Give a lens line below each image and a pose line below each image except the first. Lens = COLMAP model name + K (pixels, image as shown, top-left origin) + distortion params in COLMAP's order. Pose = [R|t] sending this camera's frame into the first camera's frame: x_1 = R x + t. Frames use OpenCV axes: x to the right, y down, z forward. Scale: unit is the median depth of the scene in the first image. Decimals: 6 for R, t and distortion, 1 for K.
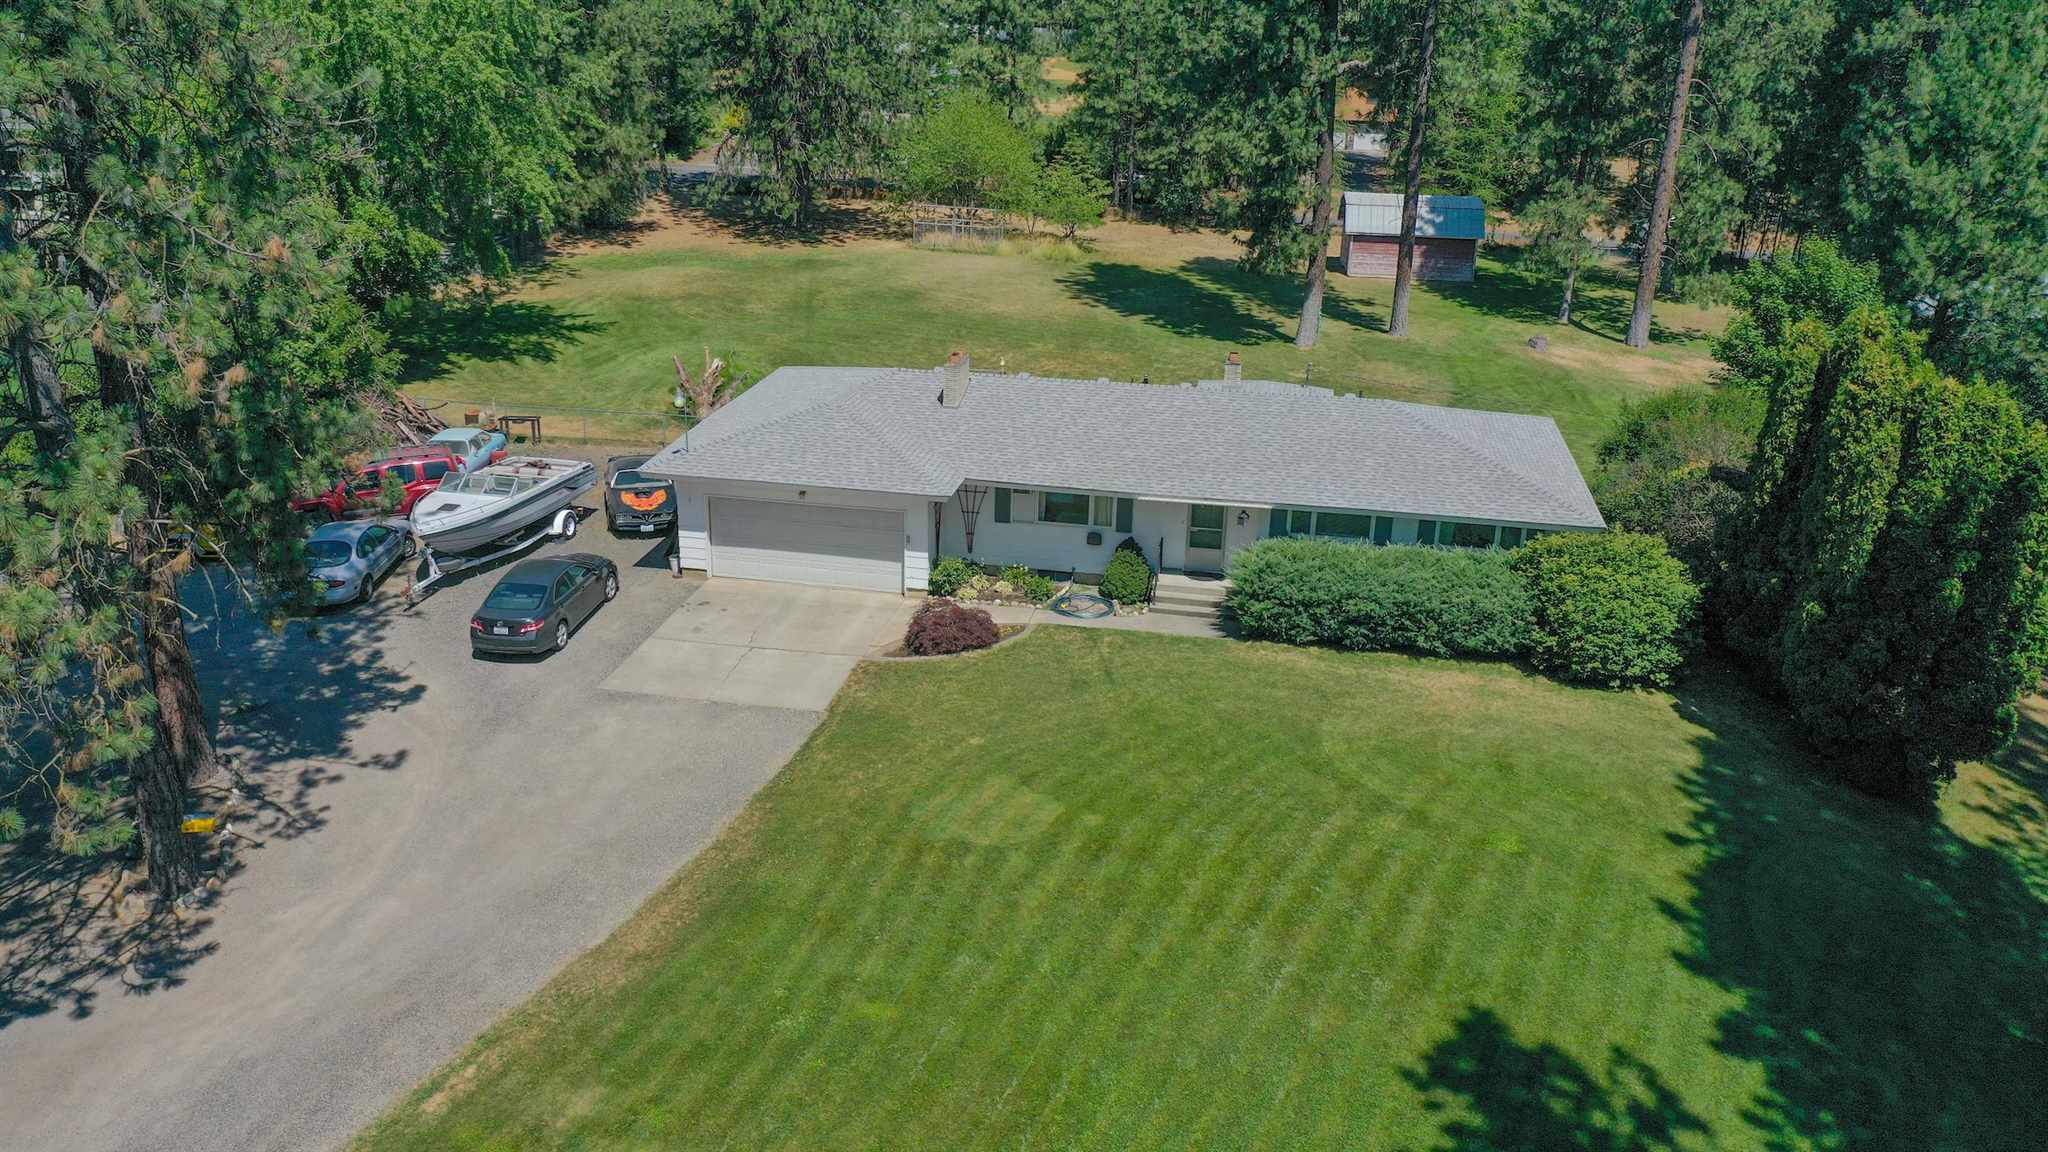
lens RADIAL K [[1605.5, 0, 1014.5], [0, 1605.5, 579.8], [0, 0, 1]] dist [-0.000528, 0.003763]
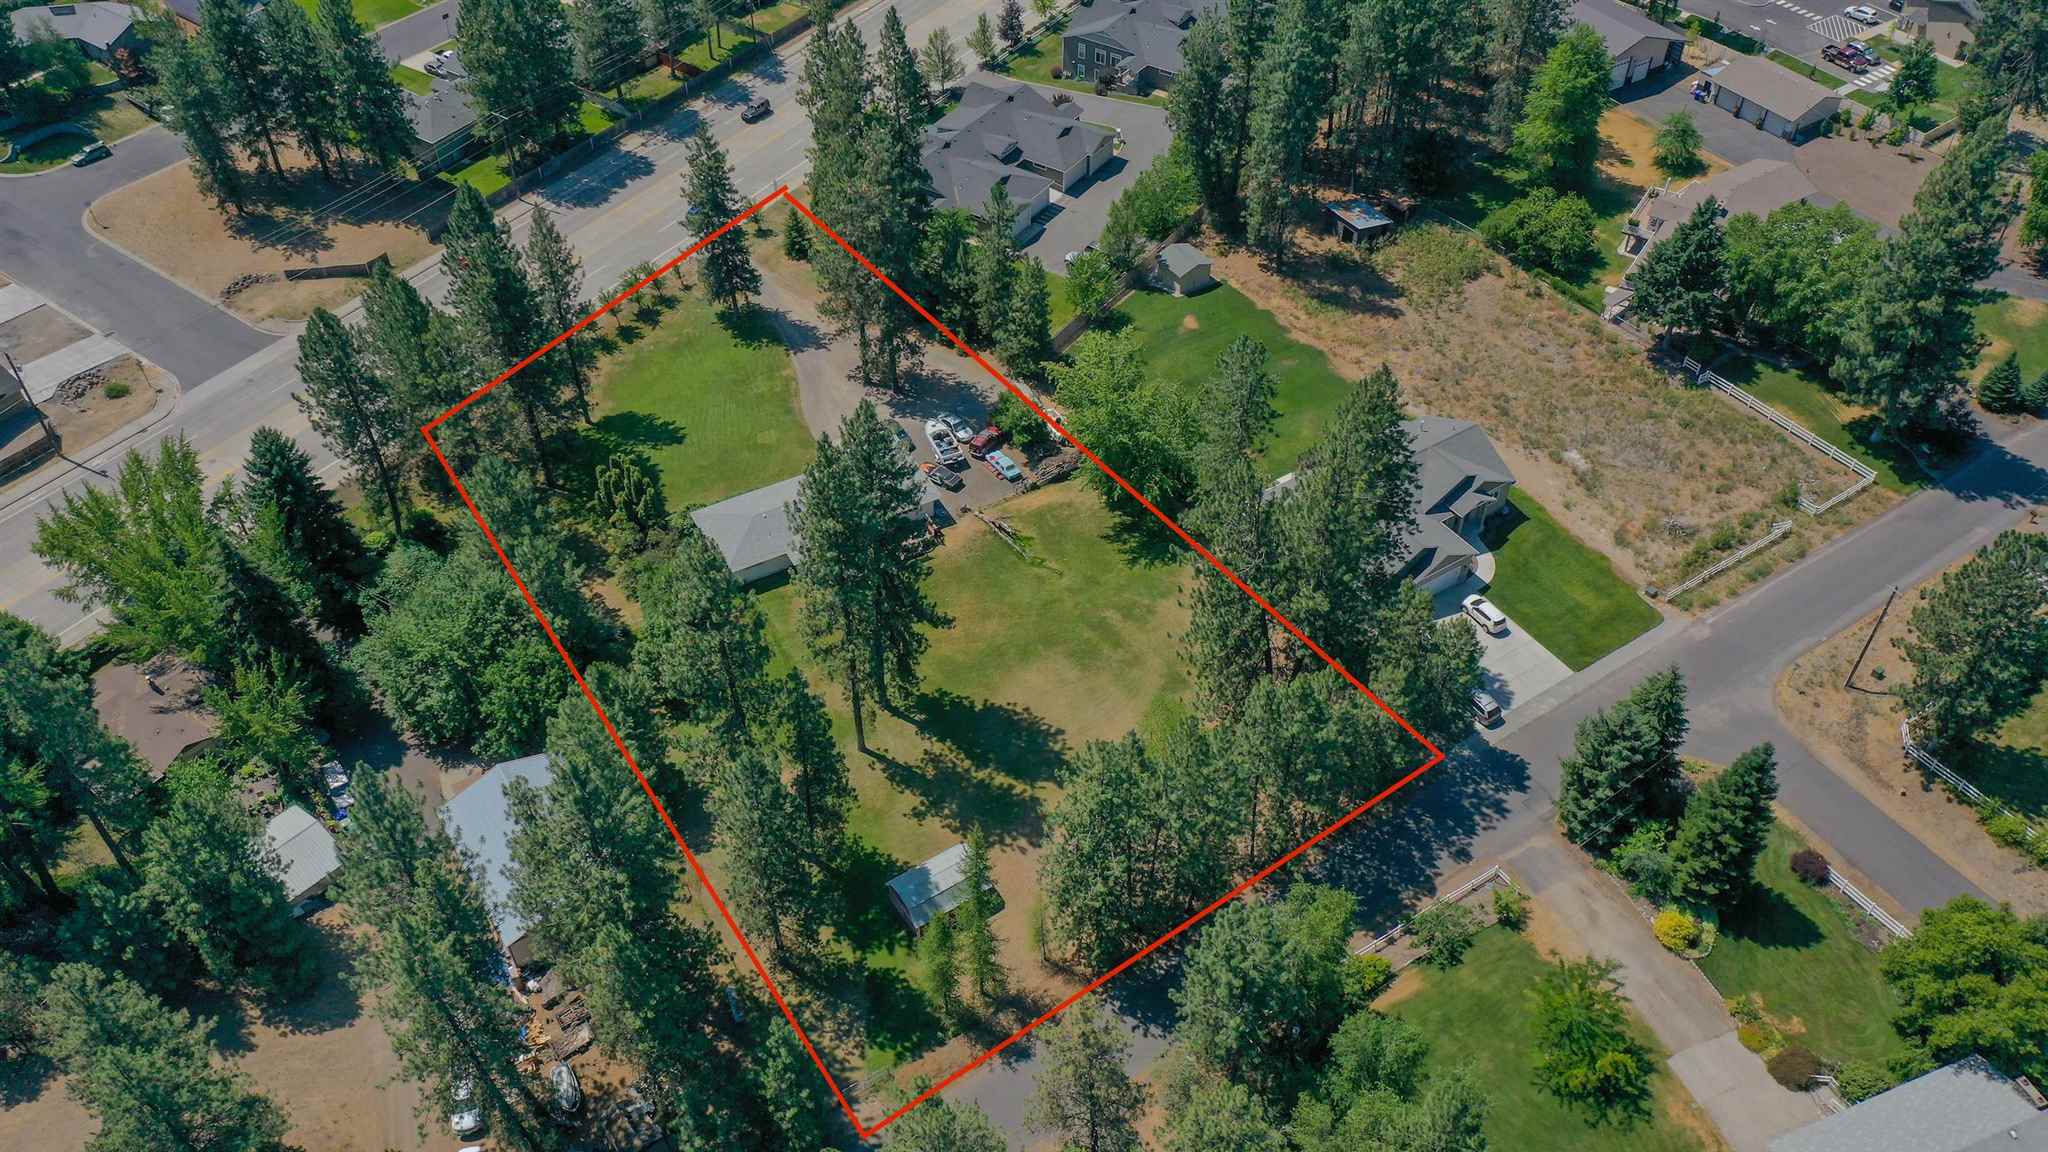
lens RADIAL K [[1605.5, 0, 1030.8], [0, 1605.5, 569.3], [0, 0, 1]] dist [-0.000528, 0.003763]
pose [[-0.777108, 0.425170, -0.464040, 2.008934], [-0.235305, 0.487565, 0.840780, -4.419035], [0.583724, 0.762568, -0.278846, 3.319739]]
